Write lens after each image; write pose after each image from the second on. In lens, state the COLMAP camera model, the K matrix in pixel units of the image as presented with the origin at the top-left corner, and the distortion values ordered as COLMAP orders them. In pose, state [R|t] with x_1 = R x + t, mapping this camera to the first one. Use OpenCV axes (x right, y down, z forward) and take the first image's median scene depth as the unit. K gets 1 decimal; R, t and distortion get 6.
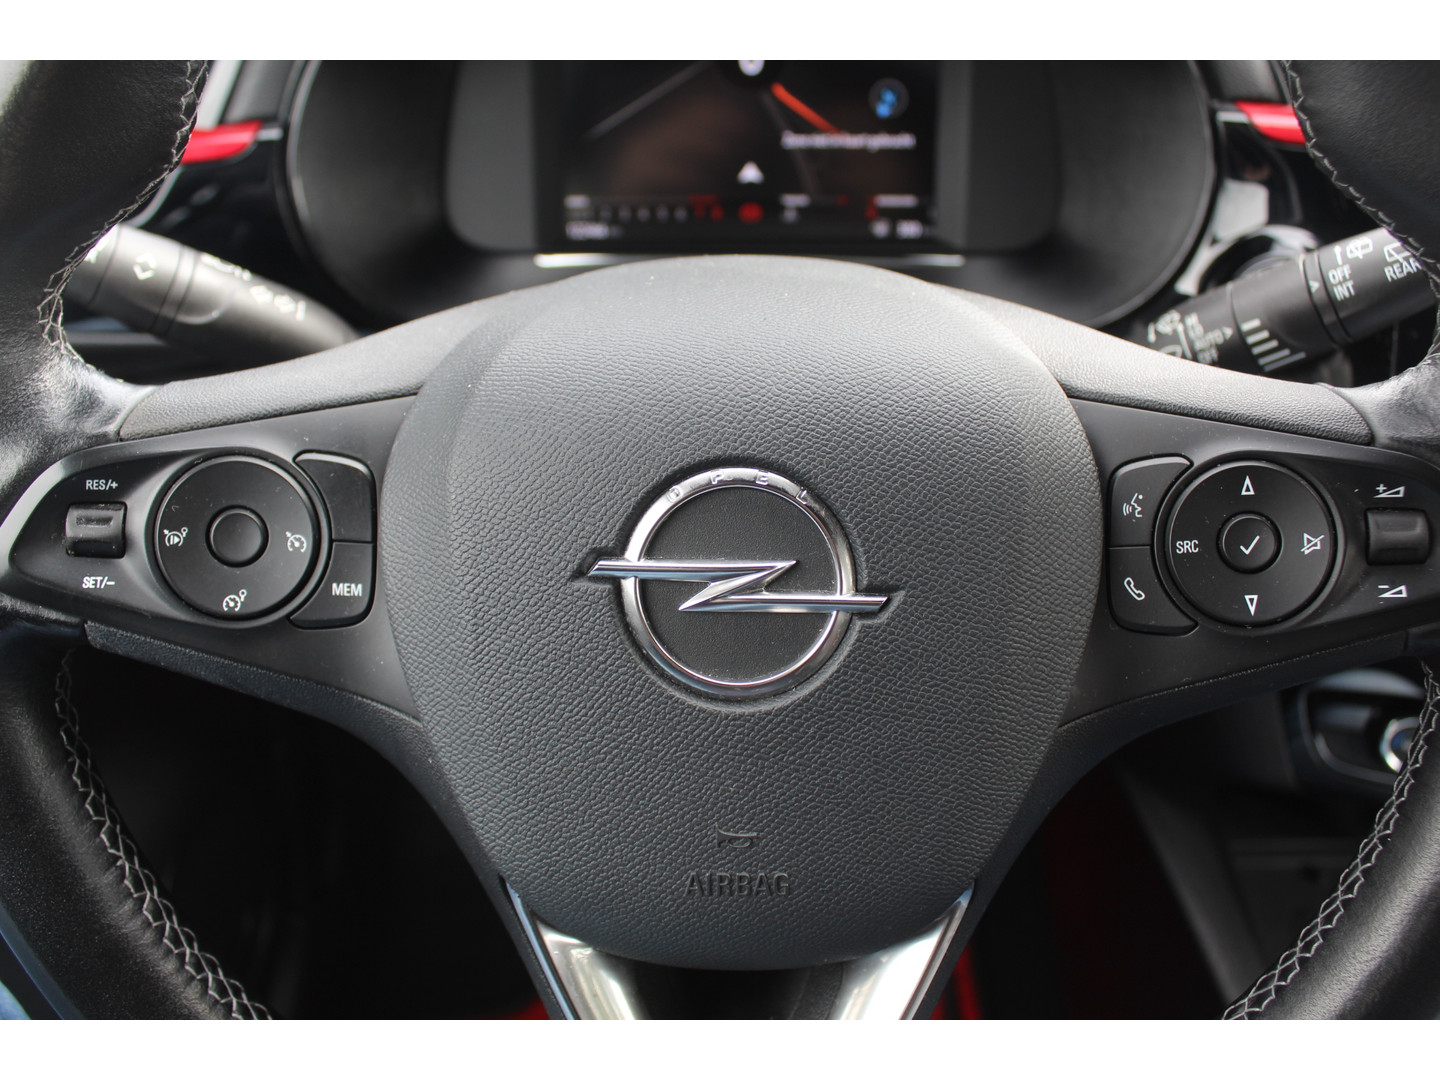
lens RADIAL K [[1313.0, 0, 720.0], [0, 1313.0, 540.0], [0, 0, 1]] dist [-0.103476, 0.007506]
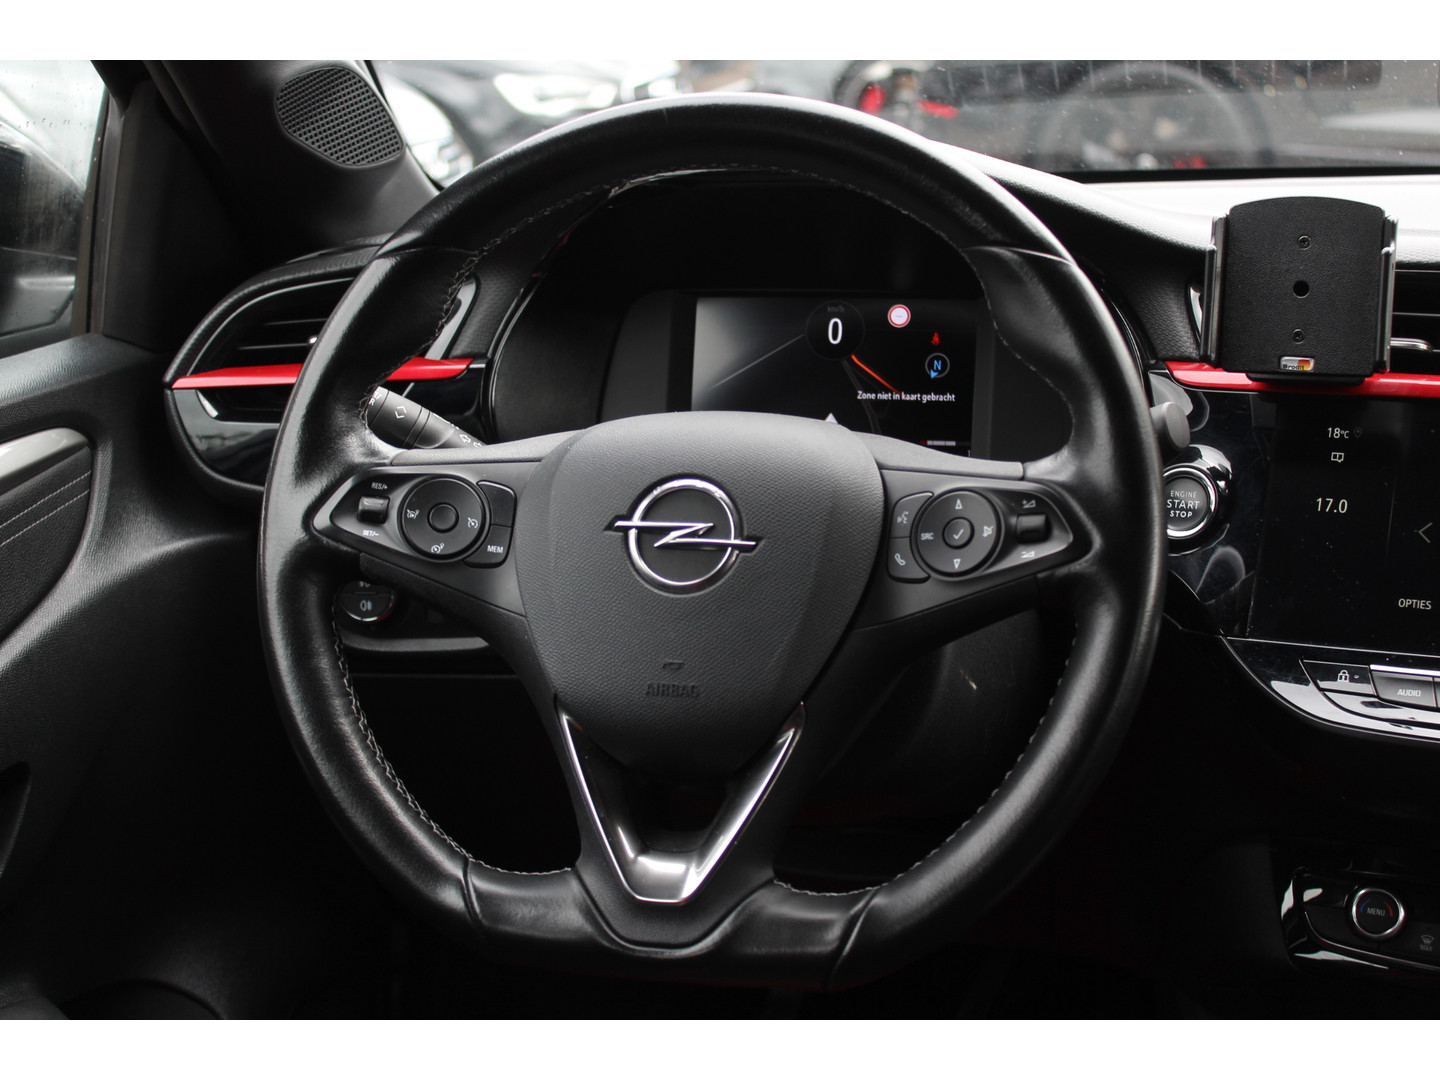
lens RADIAL K [[2247.8, 0, 720.0], [0, 2247.8, 540.0], [0, 0, 1]] dist [-0.002076, 0.171085]
pose [[0.979380, 0.036176, -0.198763, 0.713569], [-0.098018, 0.945372, -0.310908, 1.051115], [0.176658, 0.323980, 0.929424, -2.075109]]
